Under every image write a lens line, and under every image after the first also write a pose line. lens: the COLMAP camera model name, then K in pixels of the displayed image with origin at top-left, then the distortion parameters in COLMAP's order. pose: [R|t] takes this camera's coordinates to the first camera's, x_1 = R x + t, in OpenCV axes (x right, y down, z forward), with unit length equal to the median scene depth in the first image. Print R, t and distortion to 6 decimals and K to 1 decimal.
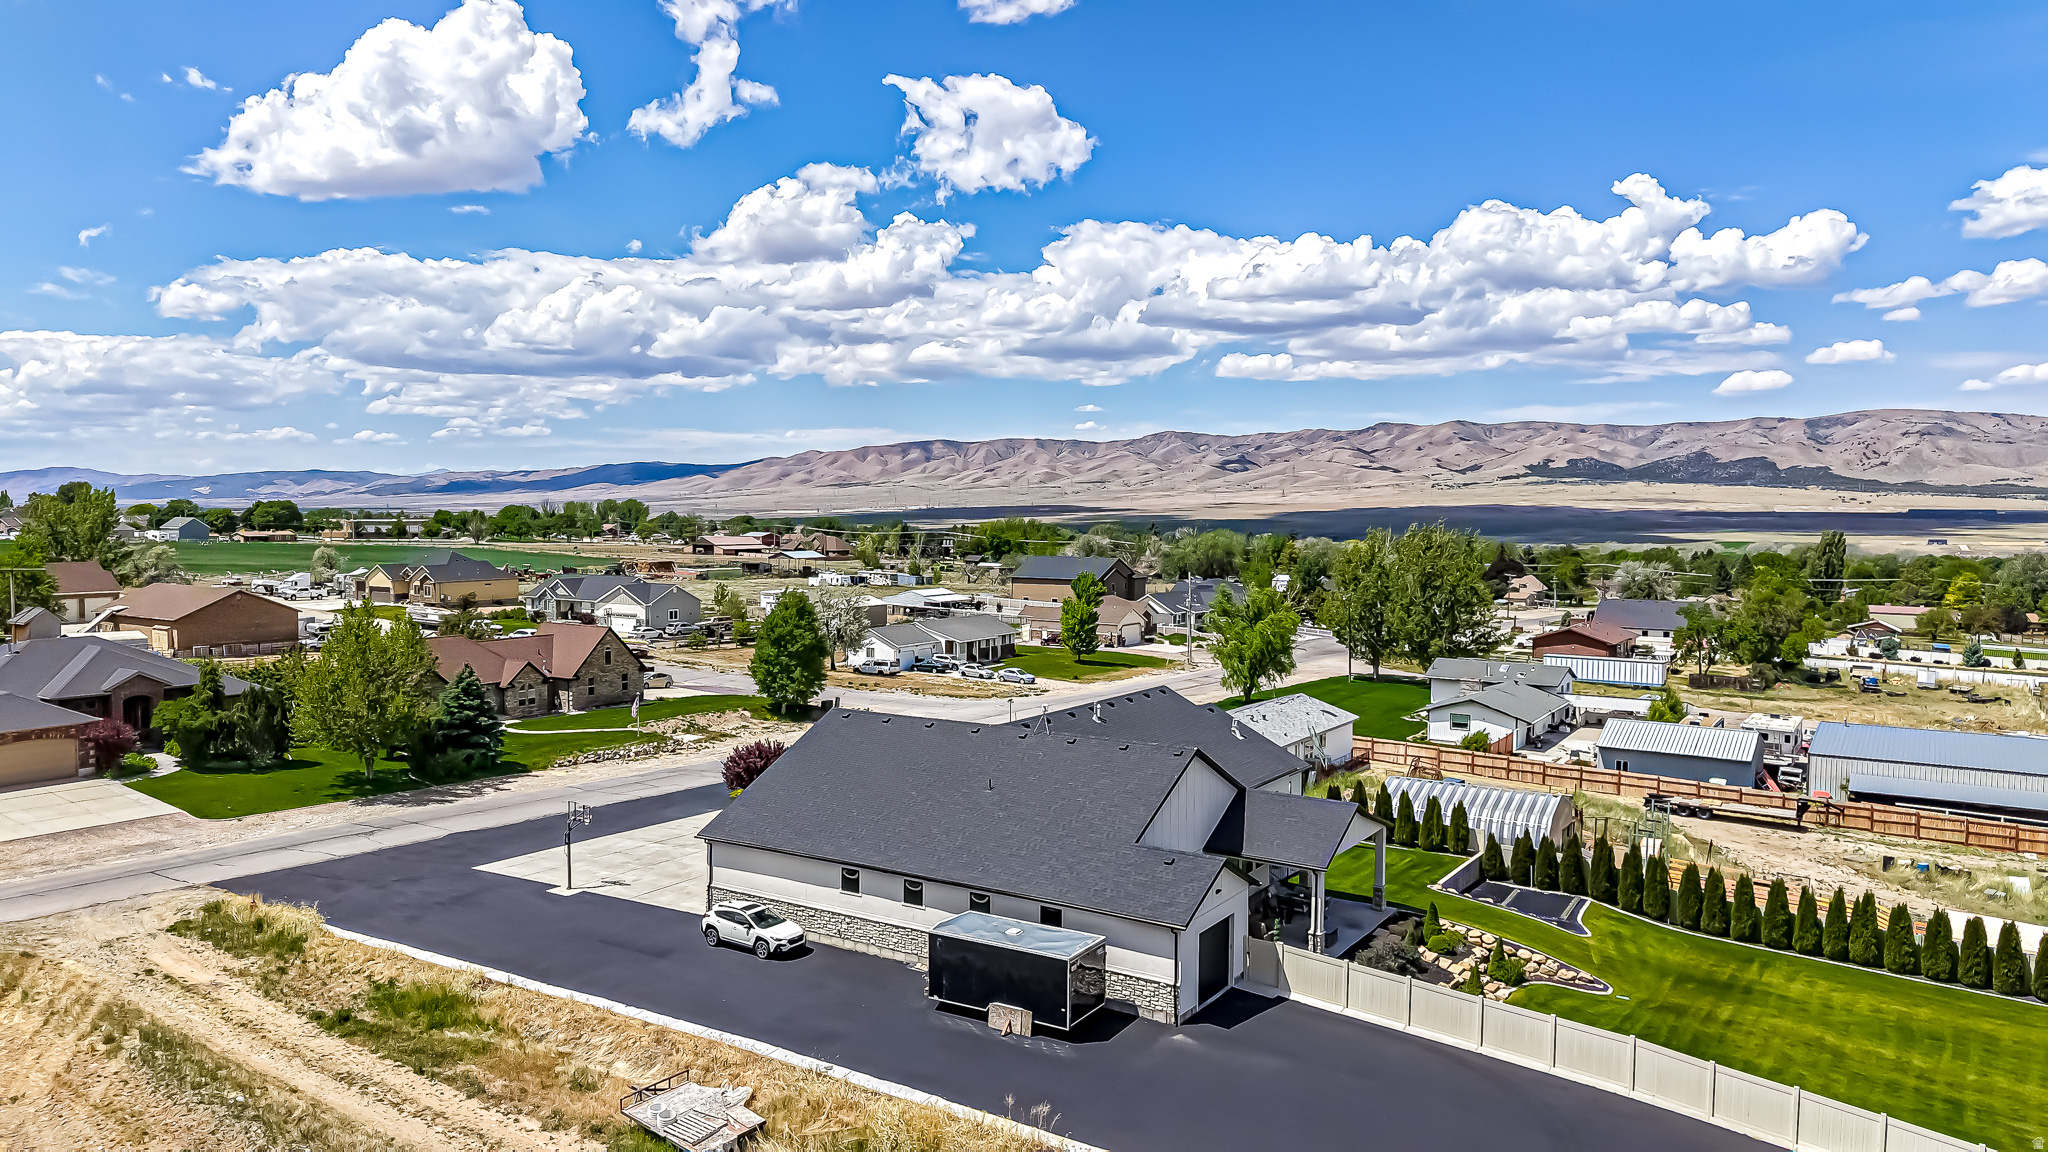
lens RADIAL K [[1366.9, 0, 1025.3], [0, 1366.9, 544.9], [0, 0, 1]] dist [0.044956, -0.056728]
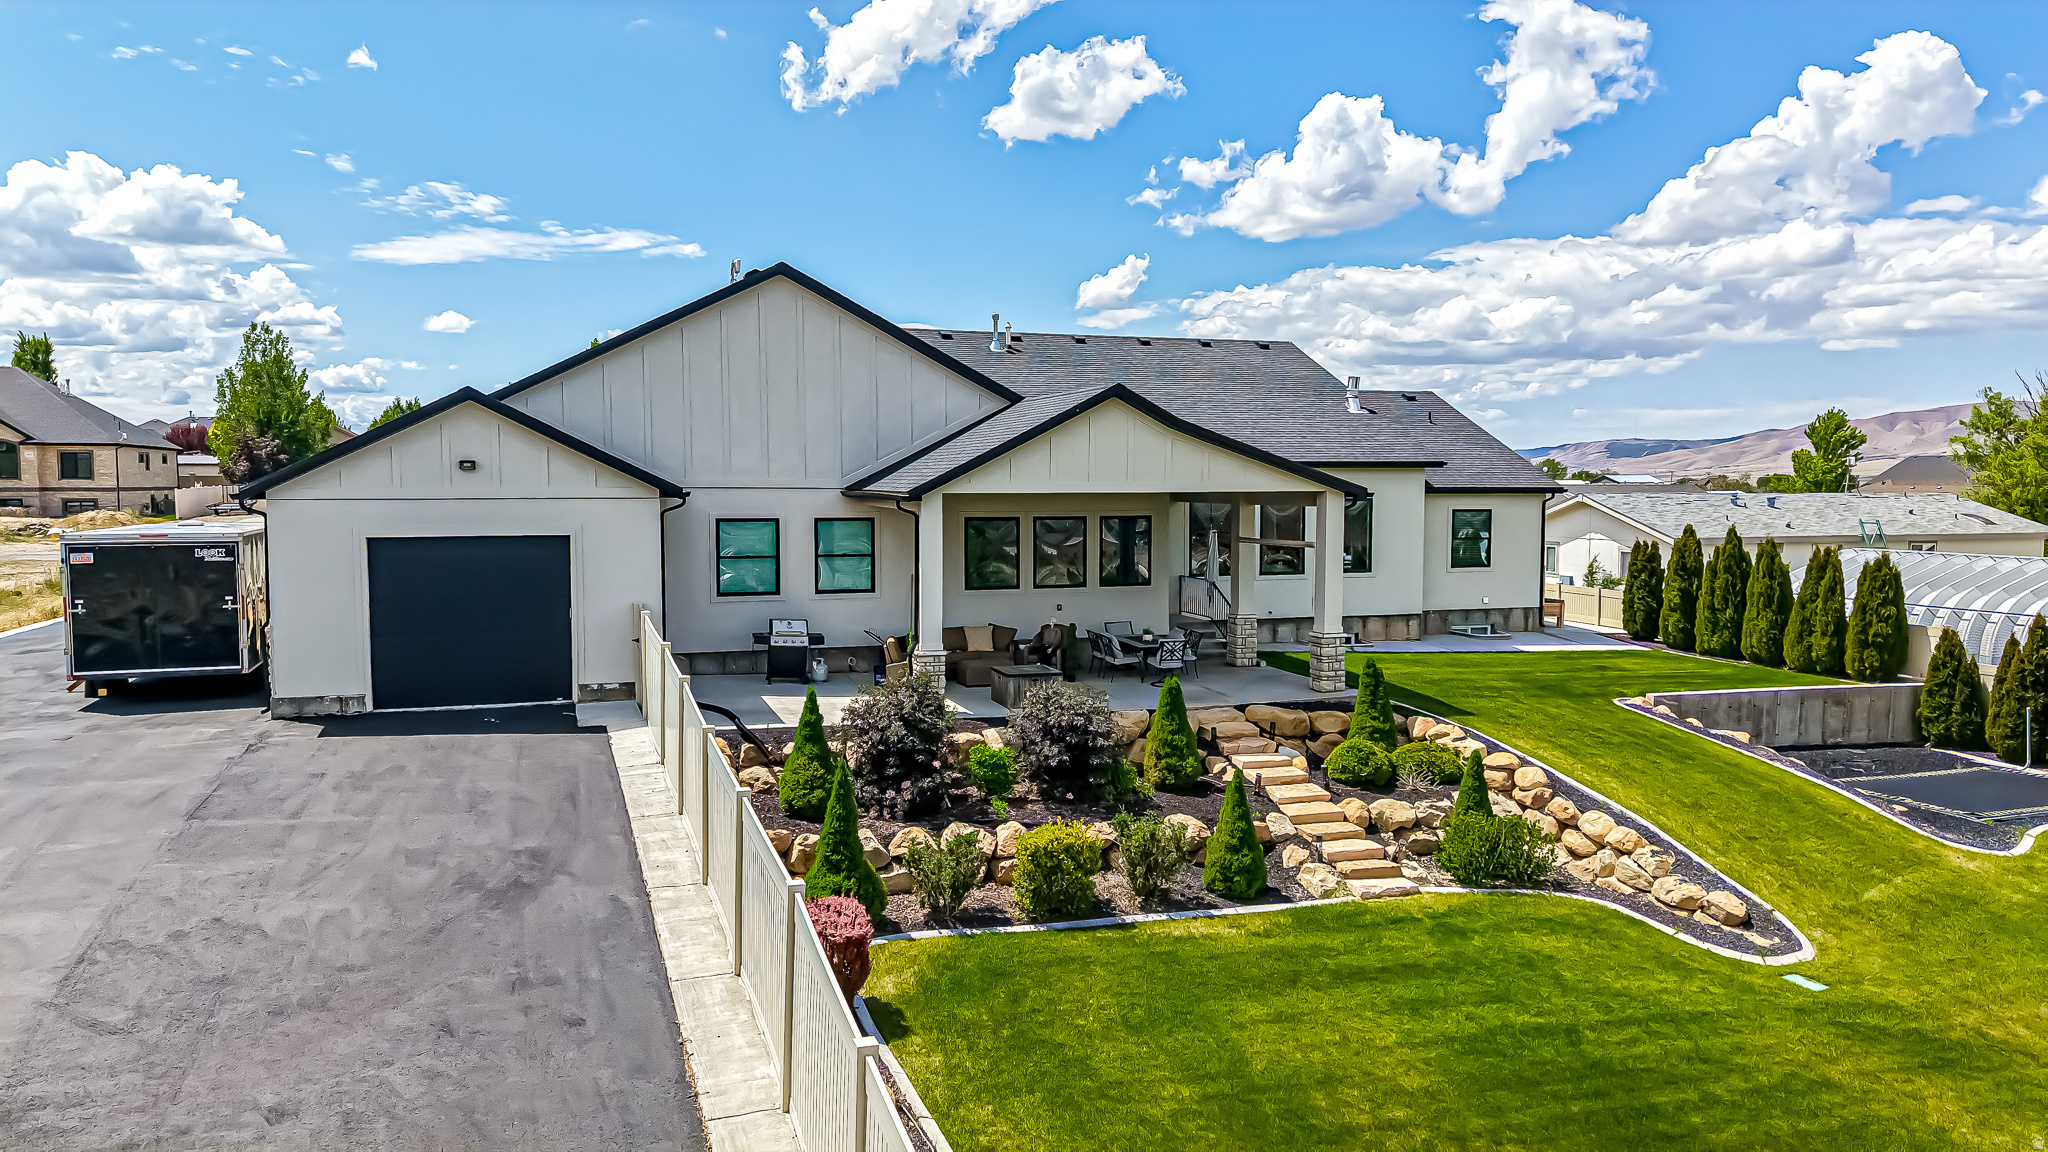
lens RADIAL K [[1360.7, 0, 1019.2], [0, 1360.7, 573.4], [0, 0, 1]] dist [0.051510, -0.066564]
pose [[0.776877, 0.037584, -0.628530, 0.474497], [-0.015749, 0.999065, 0.040274, 0.227439], [0.629455, -0.021389, 0.776742, 0.654778]]
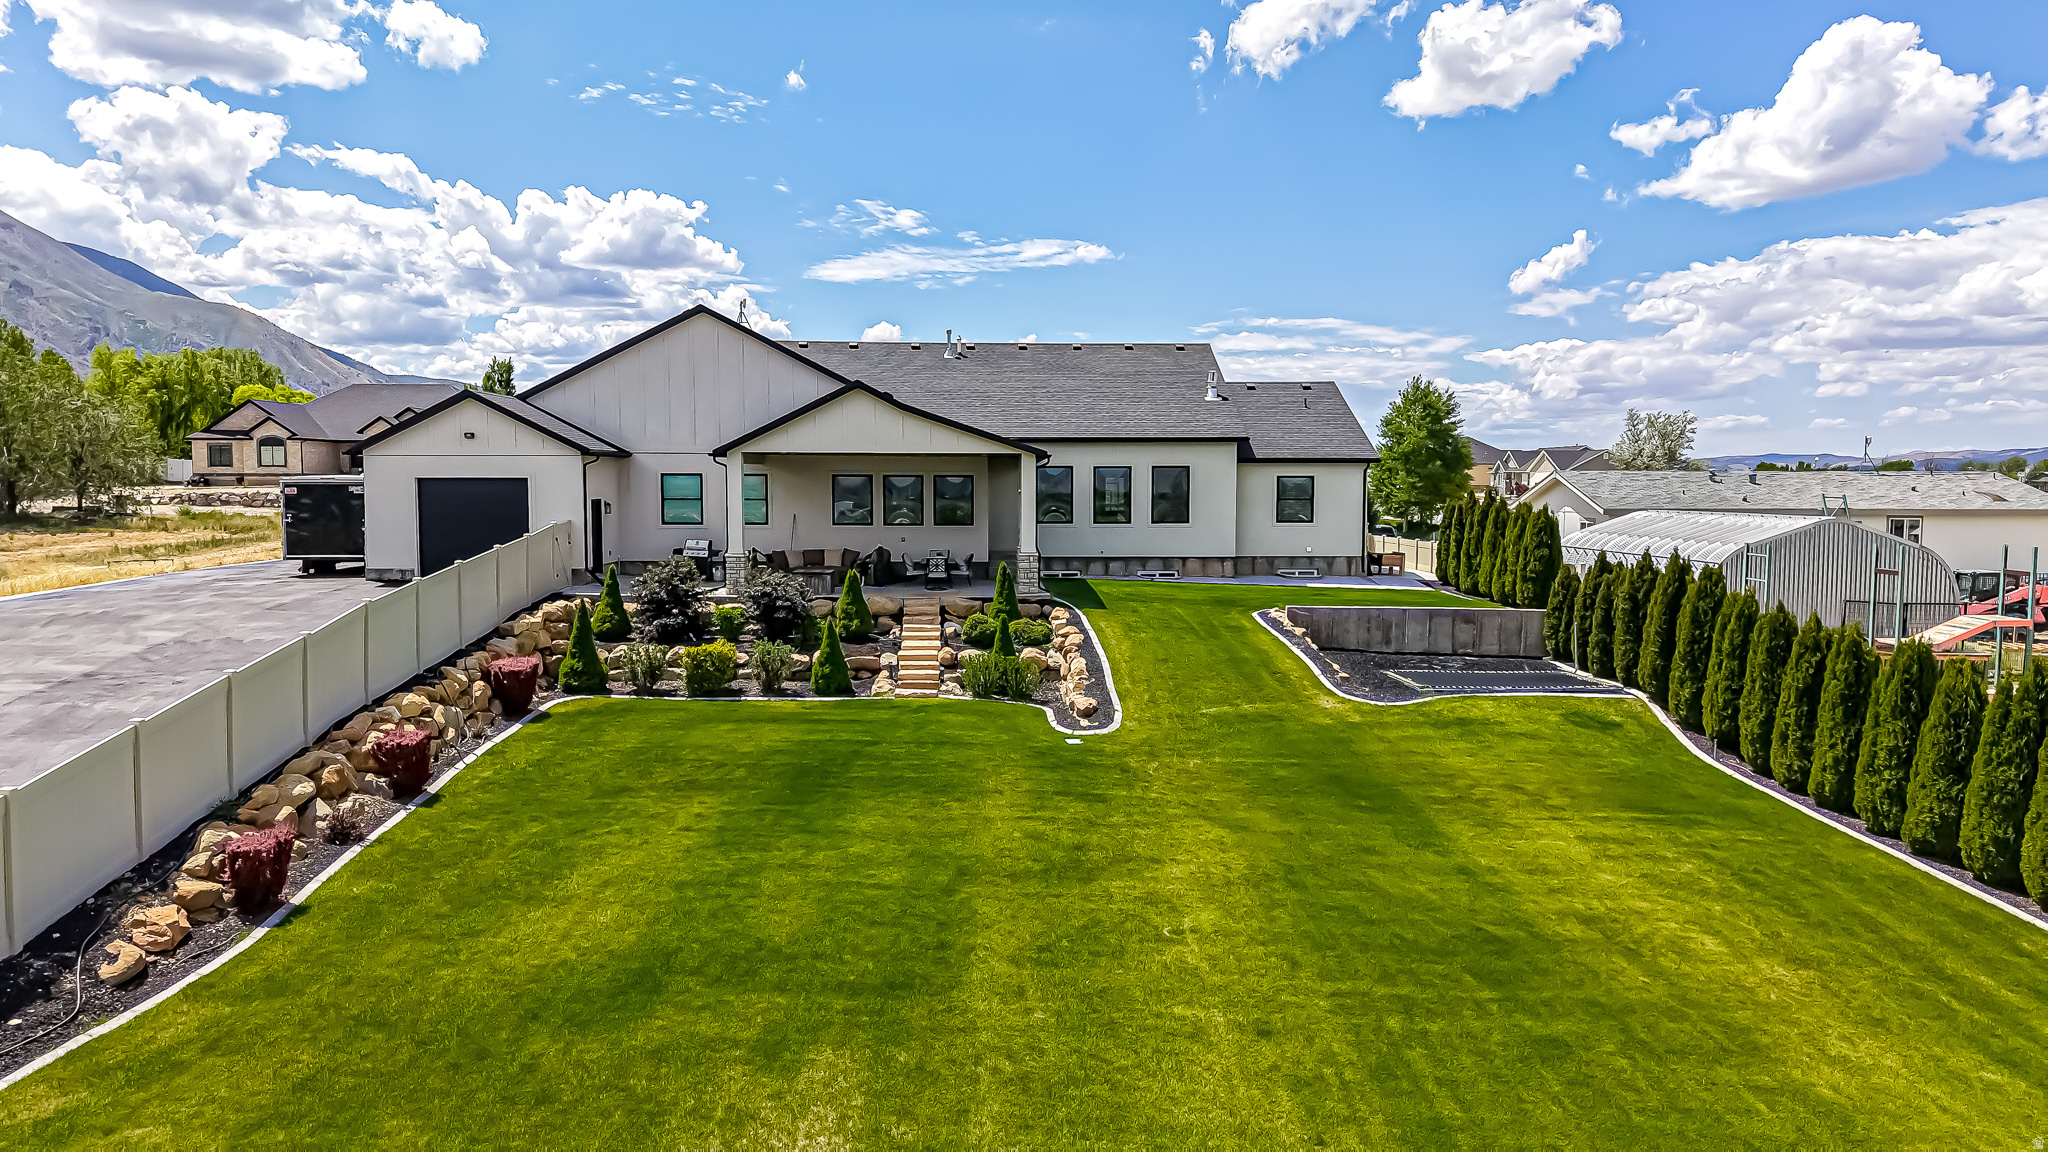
lens RADIAL K [[1359.8, 0, 1021.2], [0, 1359.8, 603.9], [0, 0, 1]] dist [0.049648, -0.065534]
pose [[0.561088, 0.069501, -0.824833, 0.795587], [-0.024125, 0.997419, 0.067632, 0.244231], [0.827404, -0.018048, 0.561317, 0.706000]]
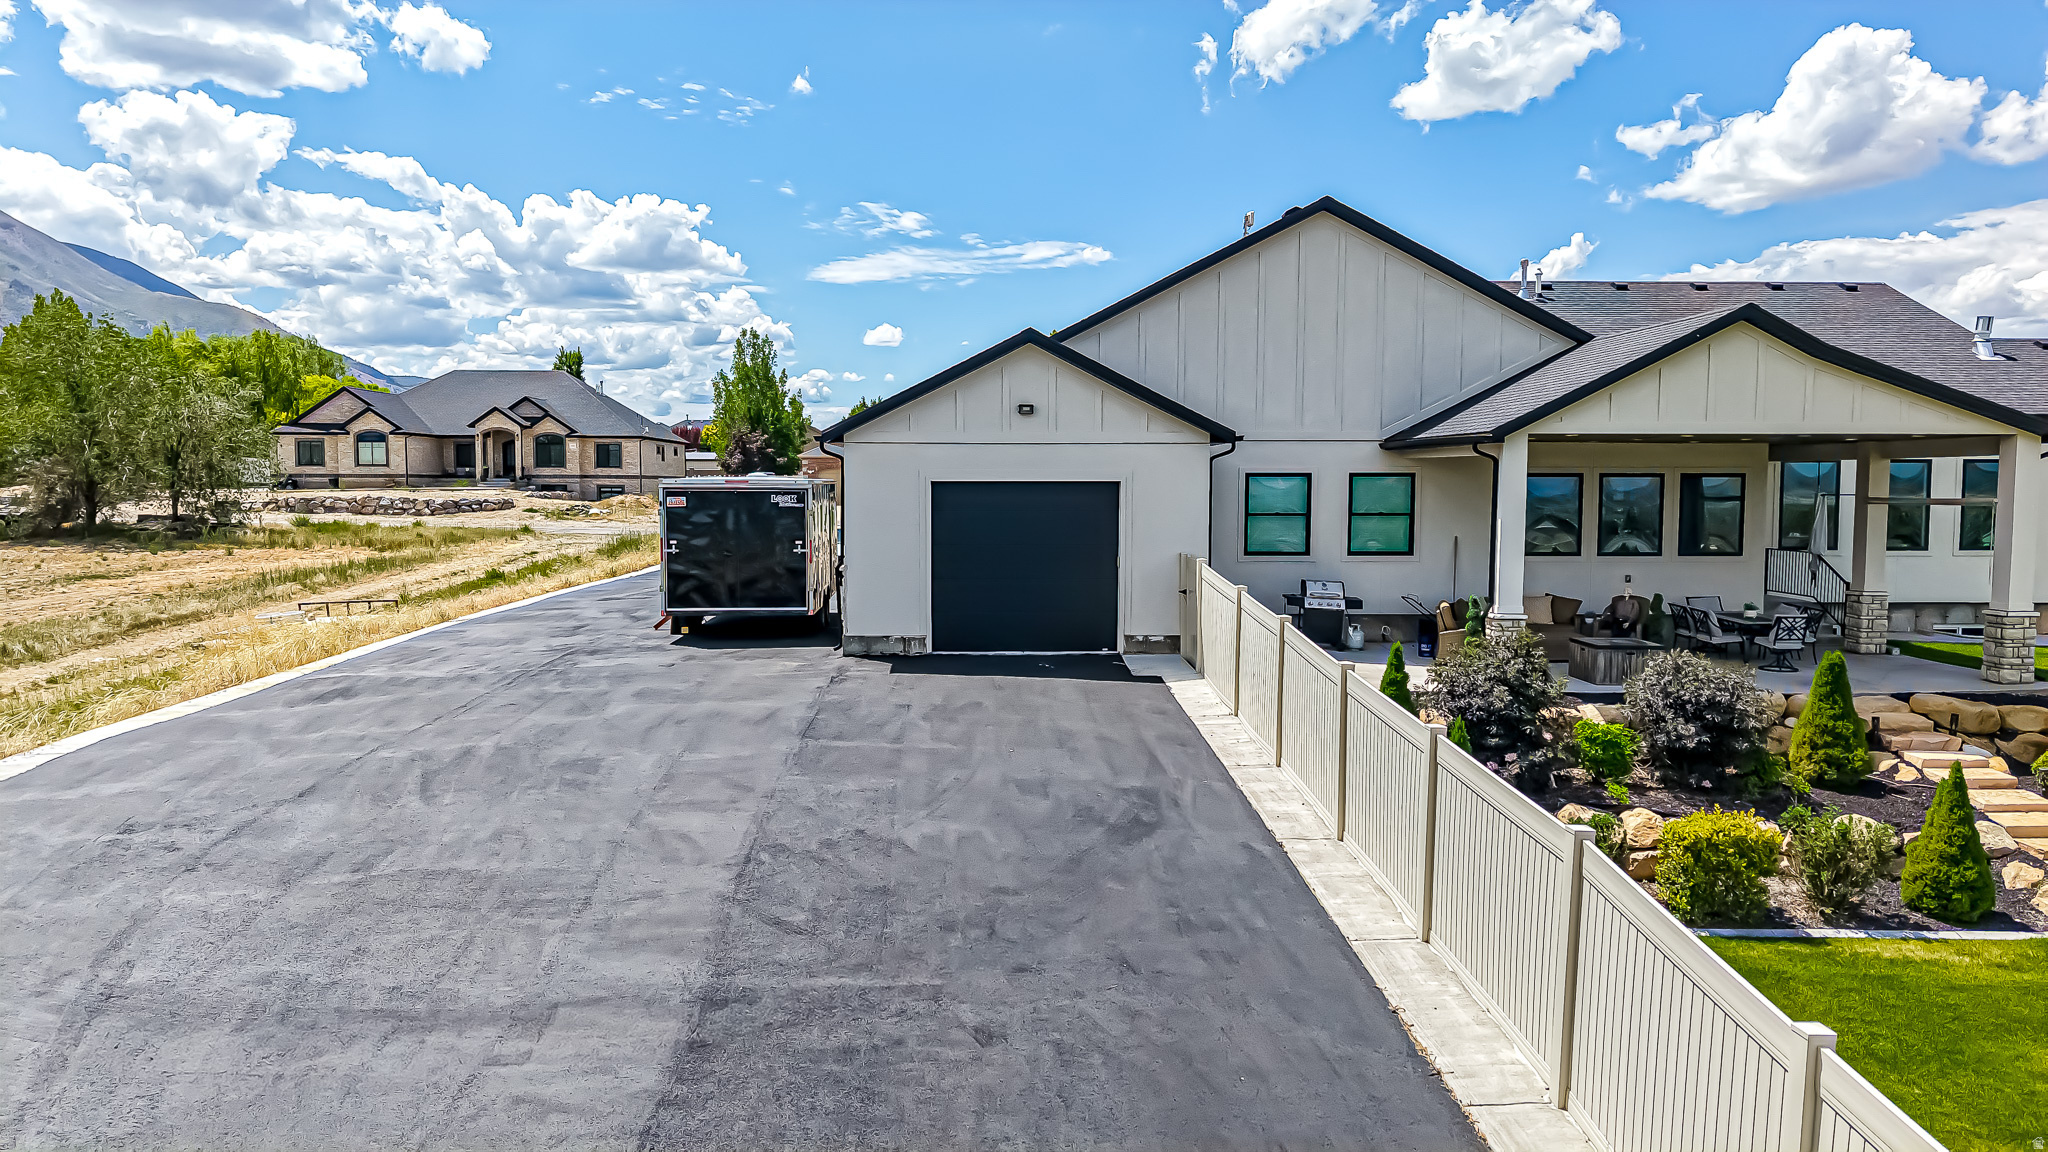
lens RADIAL K [[1360.7, 0, 1019.2], [0, 1360.7, 573.4], [0, 0, 1]] dist [0.051510, -0.066564]
pose [[0.560596, 0.050656, -0.826539, 0.425973], [-0.024465, 0.998705, 0.044614, 0.243559], [0.827728, -0.004789, 0.561109, 0.643465]]
